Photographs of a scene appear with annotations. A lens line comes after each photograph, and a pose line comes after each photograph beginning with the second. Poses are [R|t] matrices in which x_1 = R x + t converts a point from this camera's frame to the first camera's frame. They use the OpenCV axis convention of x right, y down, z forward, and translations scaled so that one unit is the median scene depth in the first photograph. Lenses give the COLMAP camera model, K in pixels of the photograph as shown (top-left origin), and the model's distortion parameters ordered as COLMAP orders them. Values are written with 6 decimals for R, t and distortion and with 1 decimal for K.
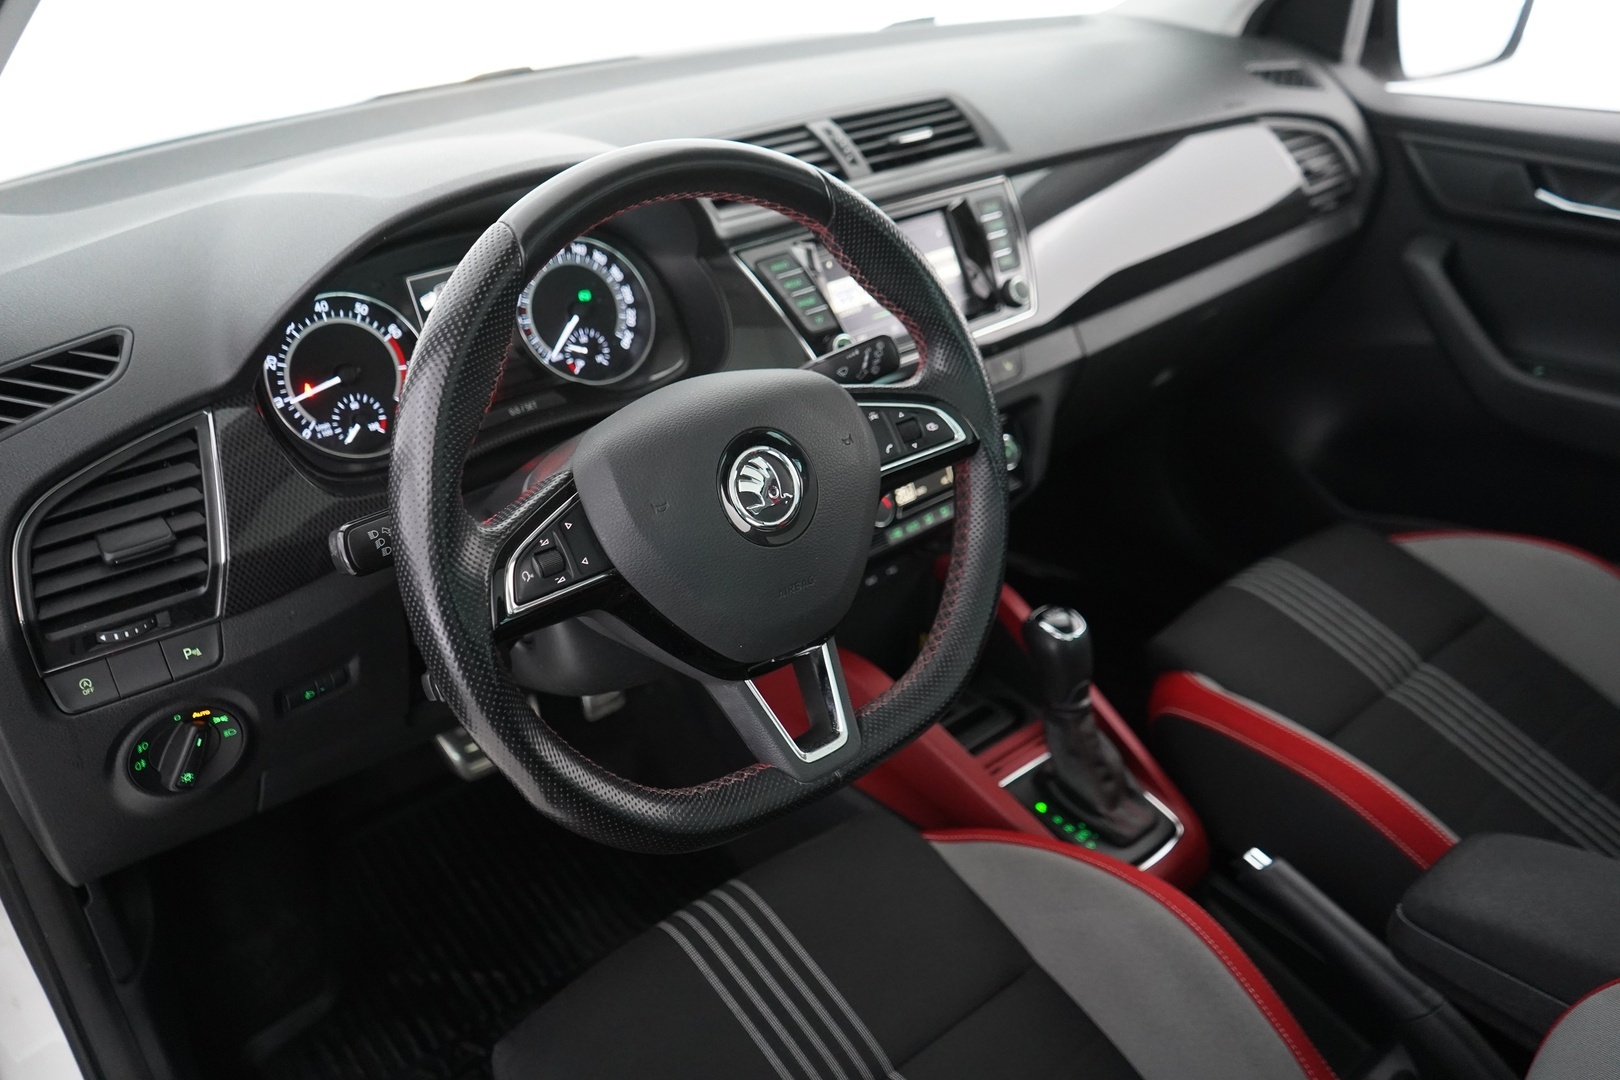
lens RADIAL K [[1308.4, 0, 801.0], [0, 1308.4, 548.2], [0, 0, 1]] dist [-0.013781, 0.014973]
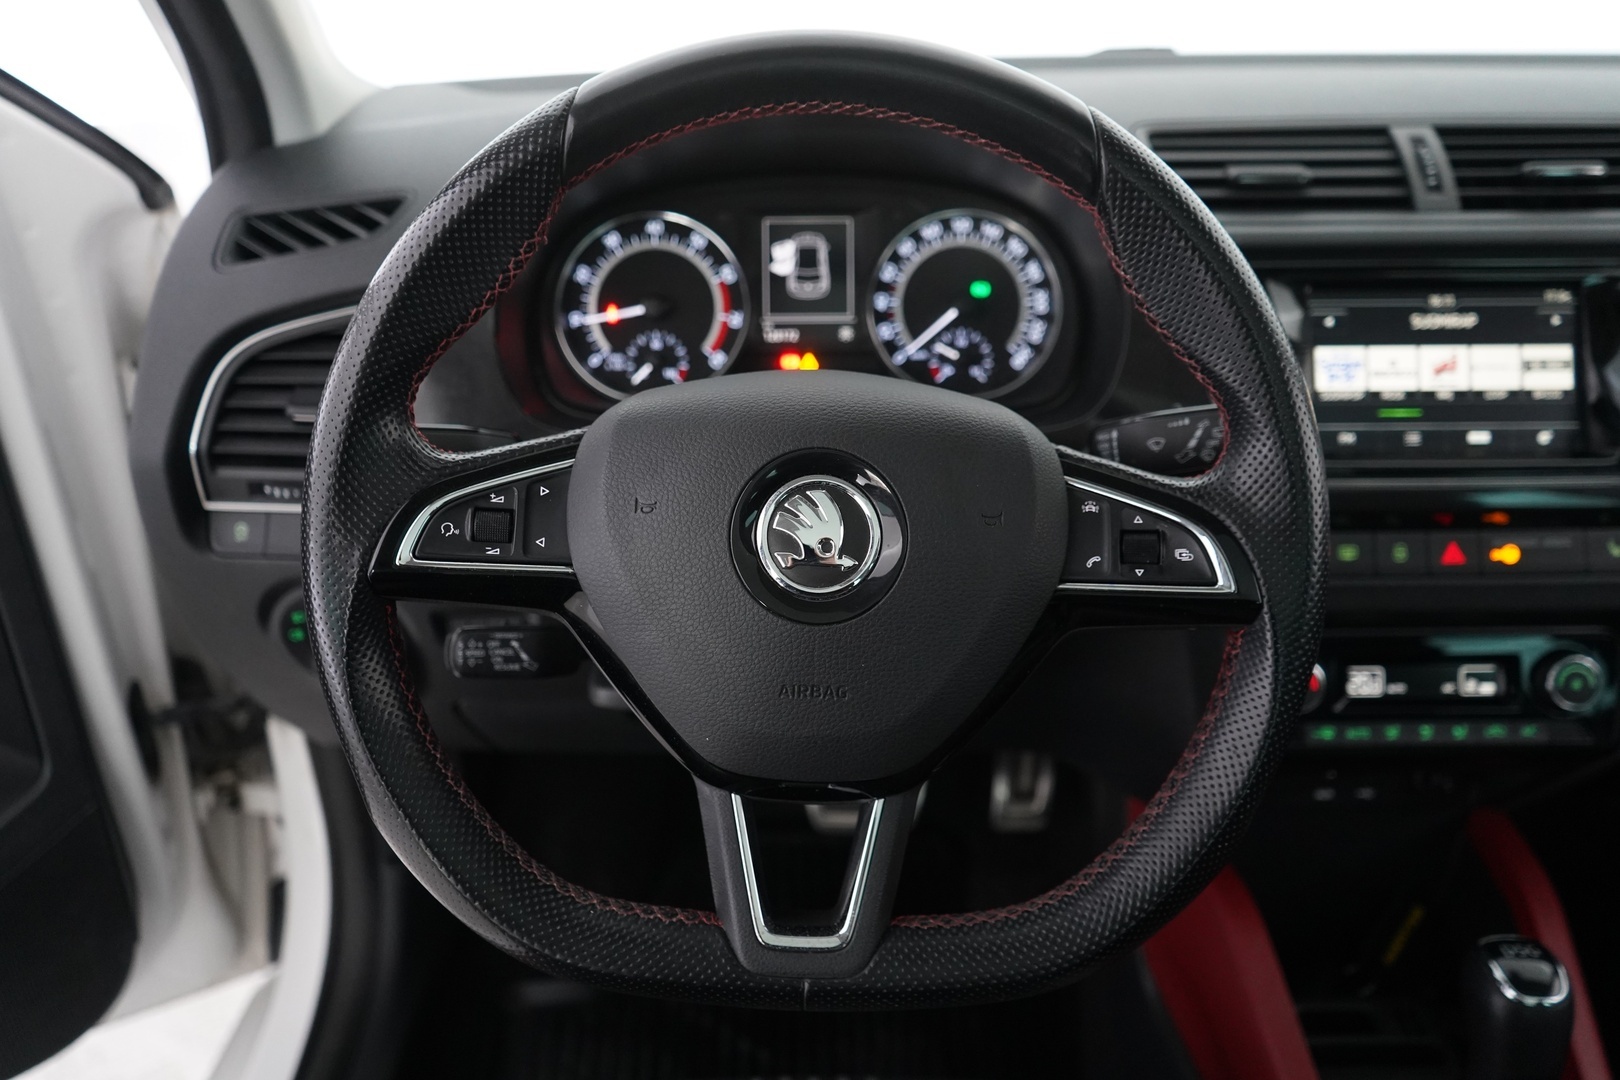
lens RADIAL K [[1372.1, 0, 808.5], [0, 1372.1, 545.5], [0, 0, 1]] dist [0.003543, 0.017003]
pose [[0.771860, 0.299391, -0.560889, 0.289067], [-0.328005, 0.943238, 0.052101, -0.063211], [0.544651, 0.143760, 0.826250, 0.315092]]
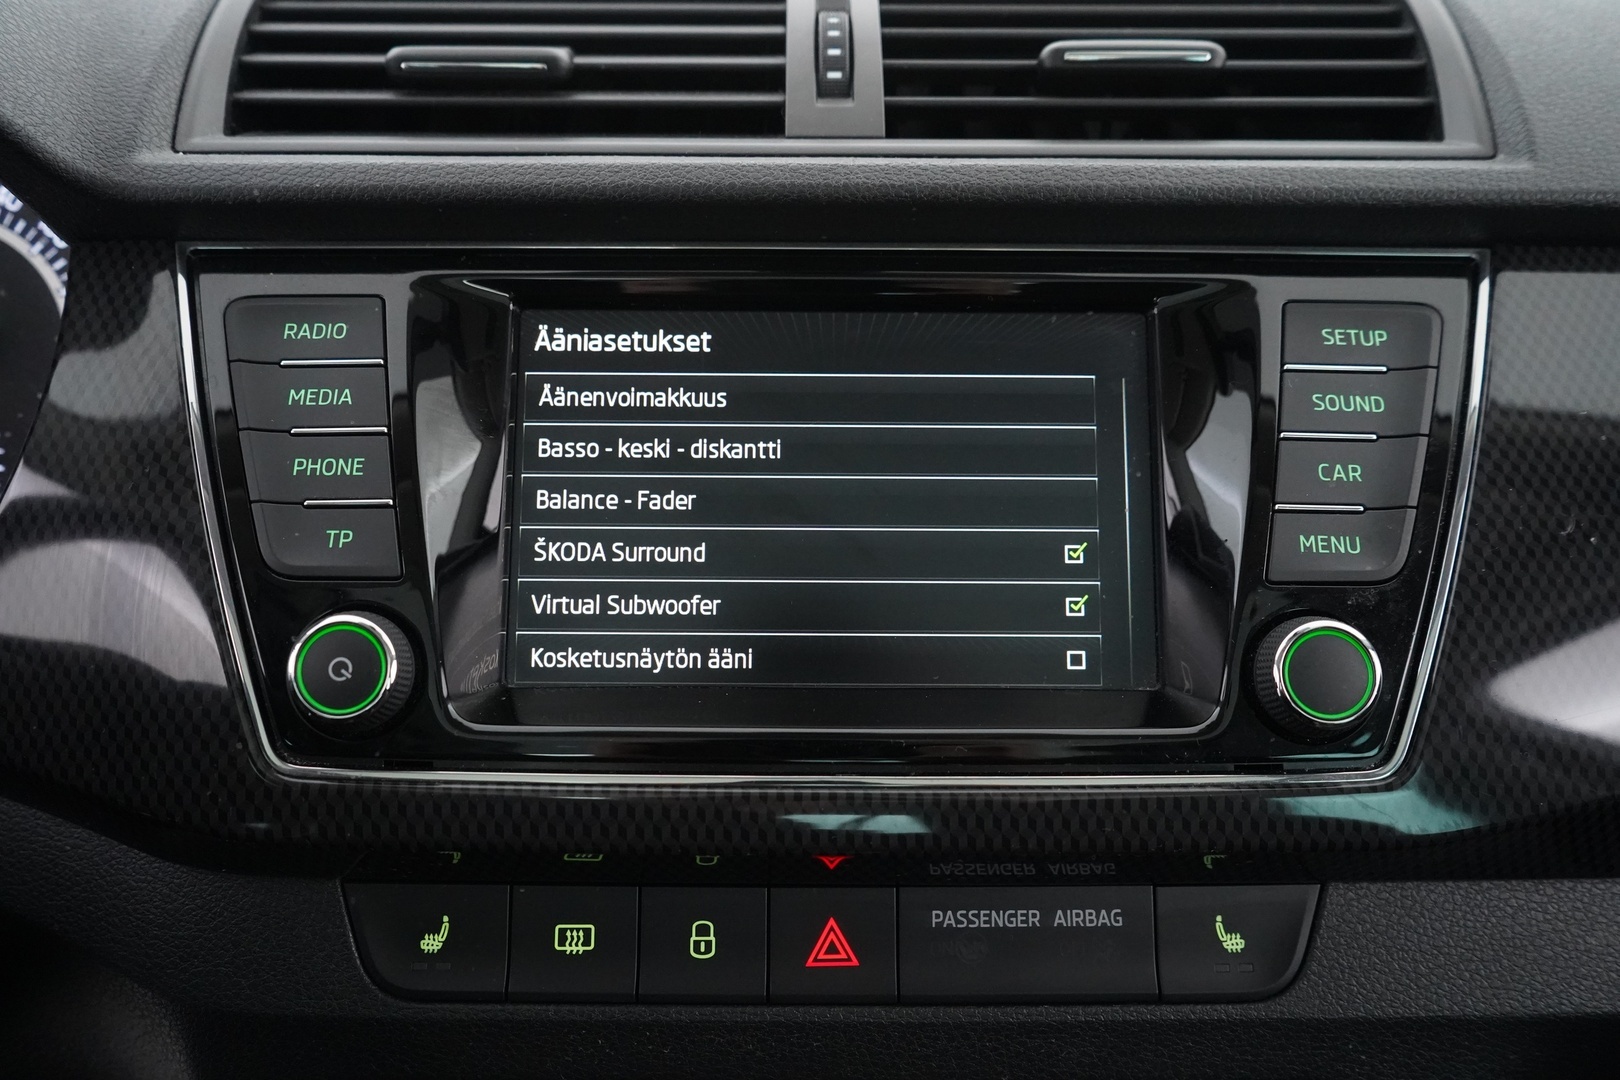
lens RADIAL K [[1308.4, 0, 812.3], [0, 1308.4, 538.2], [0, 0, 1]] dist [-0.013781, 0.014973]
pose [[0.764501, 0.261244, -0.589313, 0.284299], [-0.339732, 0.940218, -0.023925, -0.226131], [0.547833, 0.218499, 0.807550, 0.925934]]
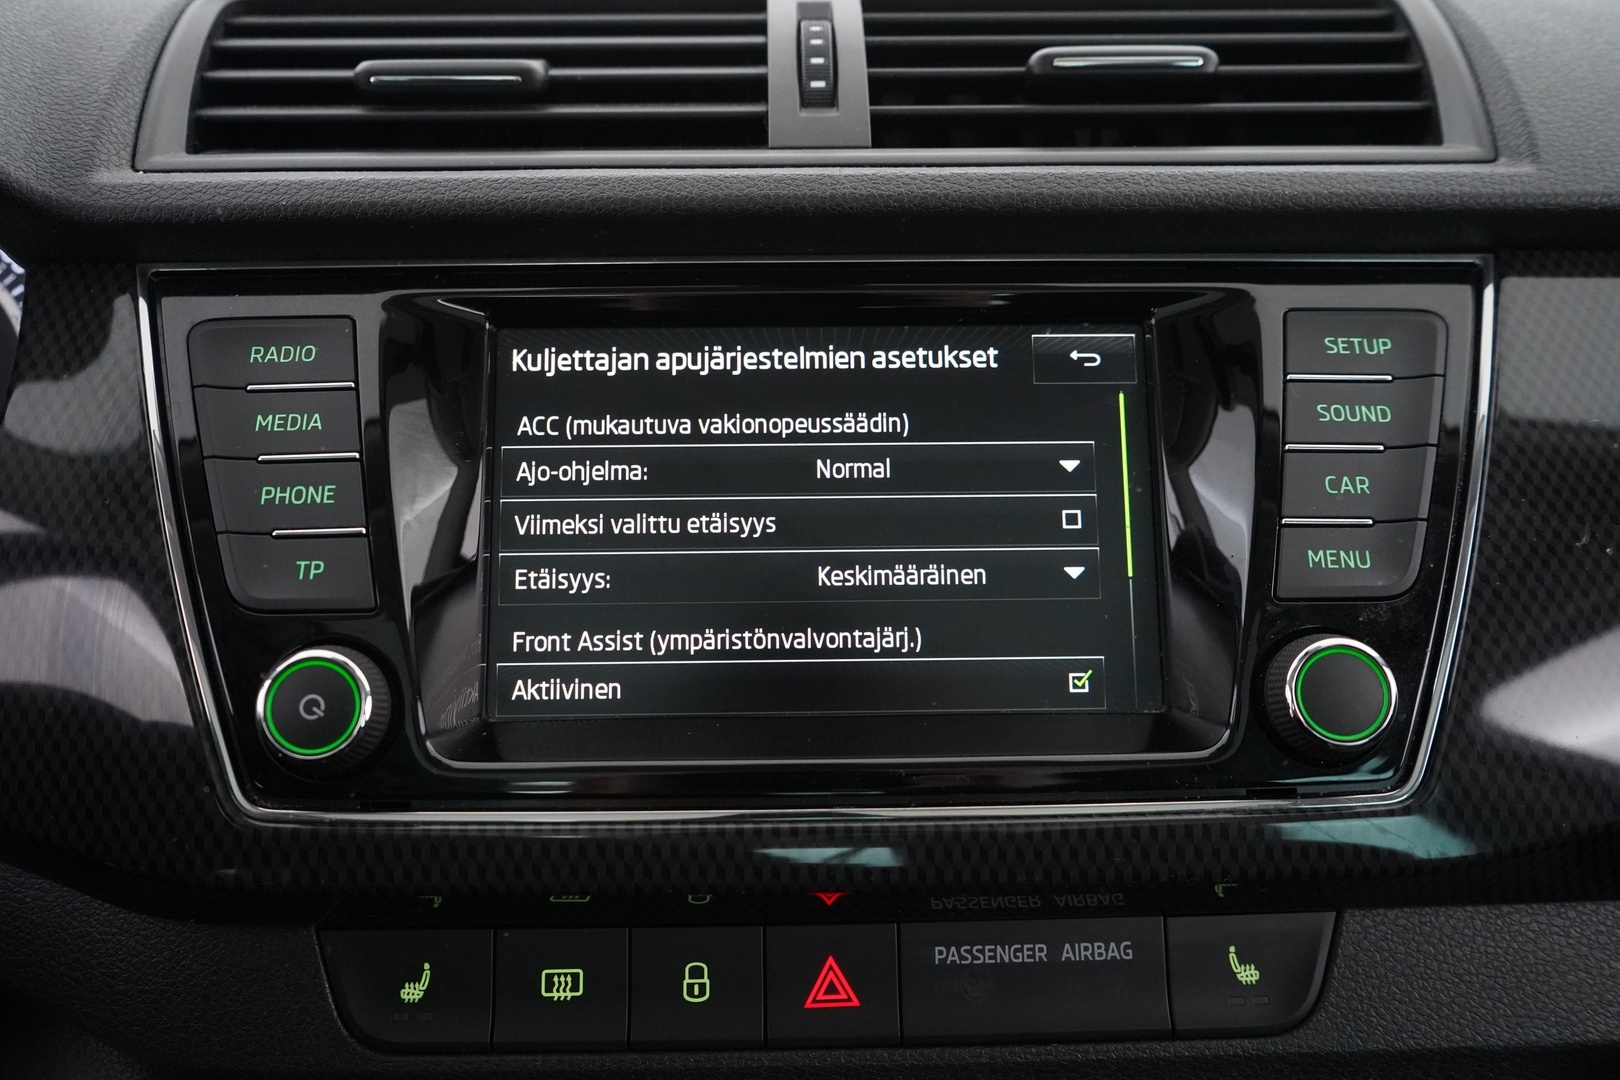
lens RADIAL K [[1308.4, 0, 811.5], [0, 1308.4, 542.1], [0, 0, 1]] dist [-0.013781, 0.014973]
pose [[0.776819, 0.240885, -0.581831, 0.275315], [-0.324283, 0.945040, -0.041701, -0.225815], [0.539809, 0.221072, 0.812240, 0.933958]]
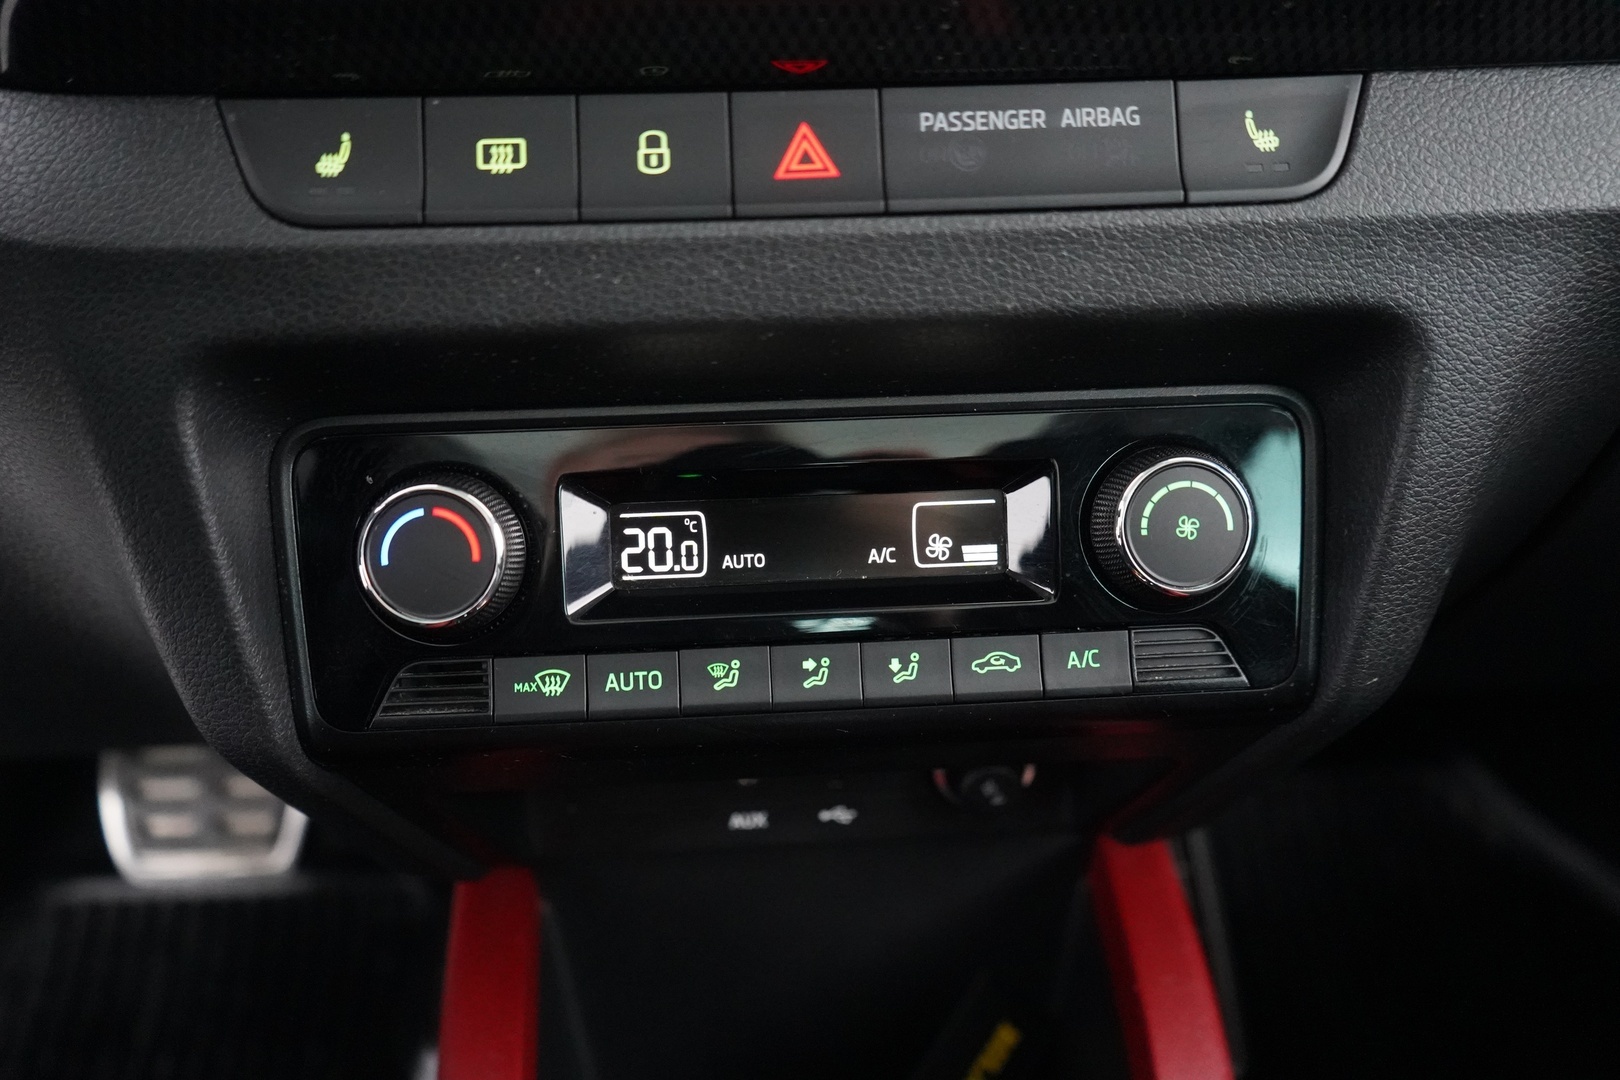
lens RADIAL K [[1308.4, 0, 807.3], [0, 1308.4, 540.0], [0, 0, 1]] dist [-0.013781, 0.014973]
pose [[0.802819, 0.279475, -0.526665, 0.292327], [-0.302380, 0.952156, 0.044331, -0.077822], [0.513856, 0.123663, 0.848917, 0.986361]]
